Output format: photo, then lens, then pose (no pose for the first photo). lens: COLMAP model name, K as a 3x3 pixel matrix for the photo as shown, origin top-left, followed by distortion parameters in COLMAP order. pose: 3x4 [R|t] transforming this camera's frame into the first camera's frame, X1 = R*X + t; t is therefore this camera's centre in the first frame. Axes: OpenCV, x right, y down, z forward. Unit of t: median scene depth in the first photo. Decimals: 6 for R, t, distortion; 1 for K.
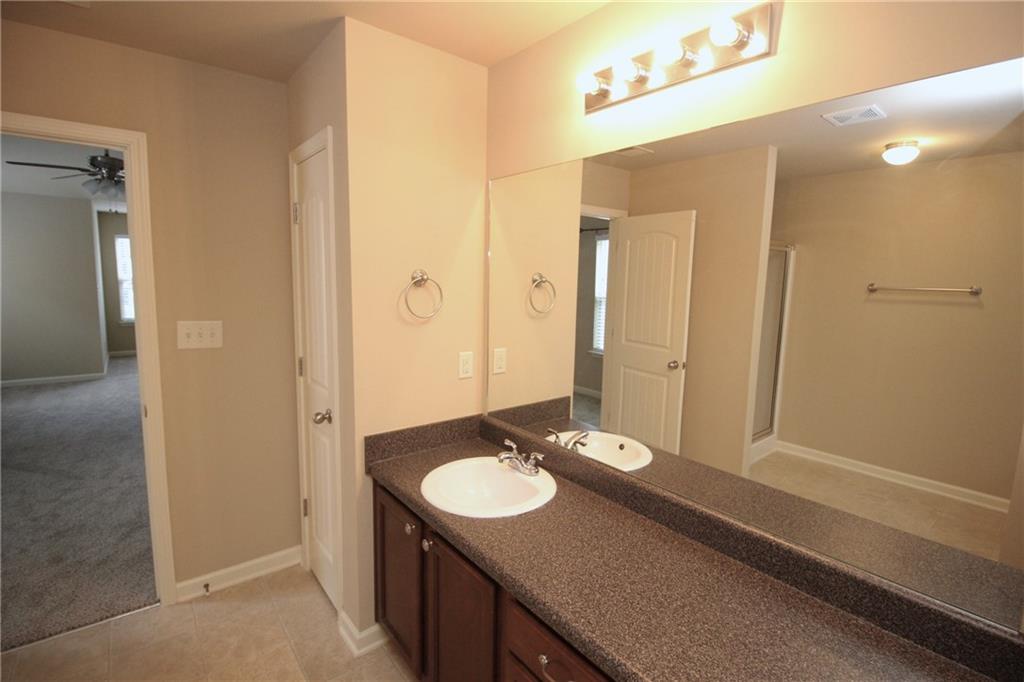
lens RADIAL K [[473.1, 0, 509.9], [0, 473.1, 337.7], [0, 0, 1]] dist [-0.009985, -0.002512]
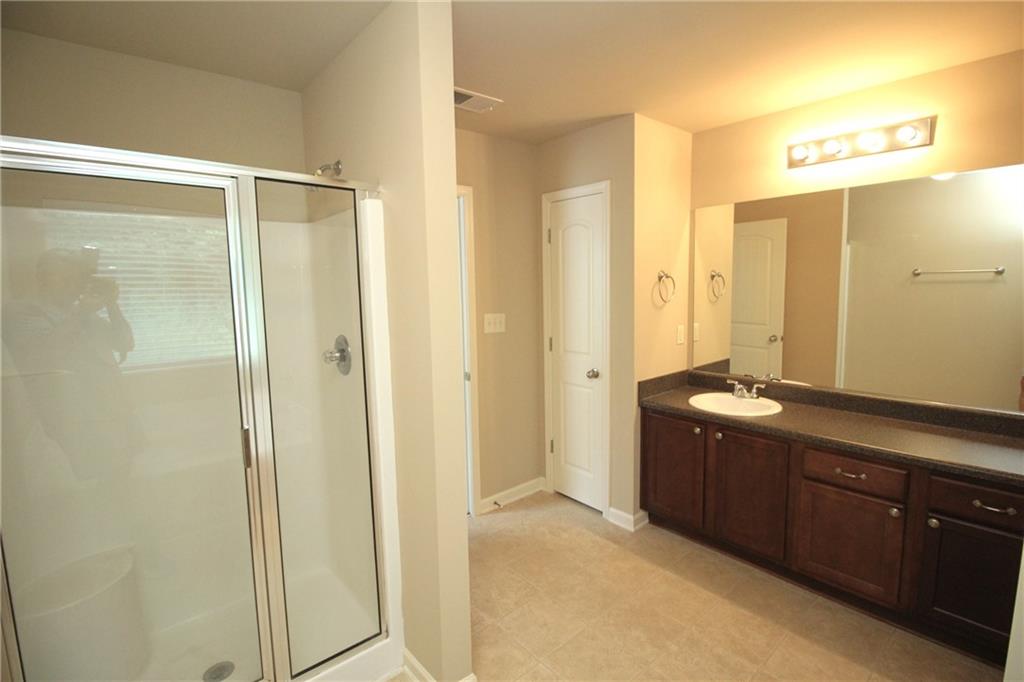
lens RADIAL K [[473.1, 0, 513.9], [0, 473.1, 338.1], [0, 0, 1]] dist [-0.009985, -0.002512]
pose [[0.998679, -0.047802, 0.018850, -0.620864], [0.047960, 0.998817, -0.008037, 0.052689], [-0.018444, 0.008930, 0.999790, -0.436826]]
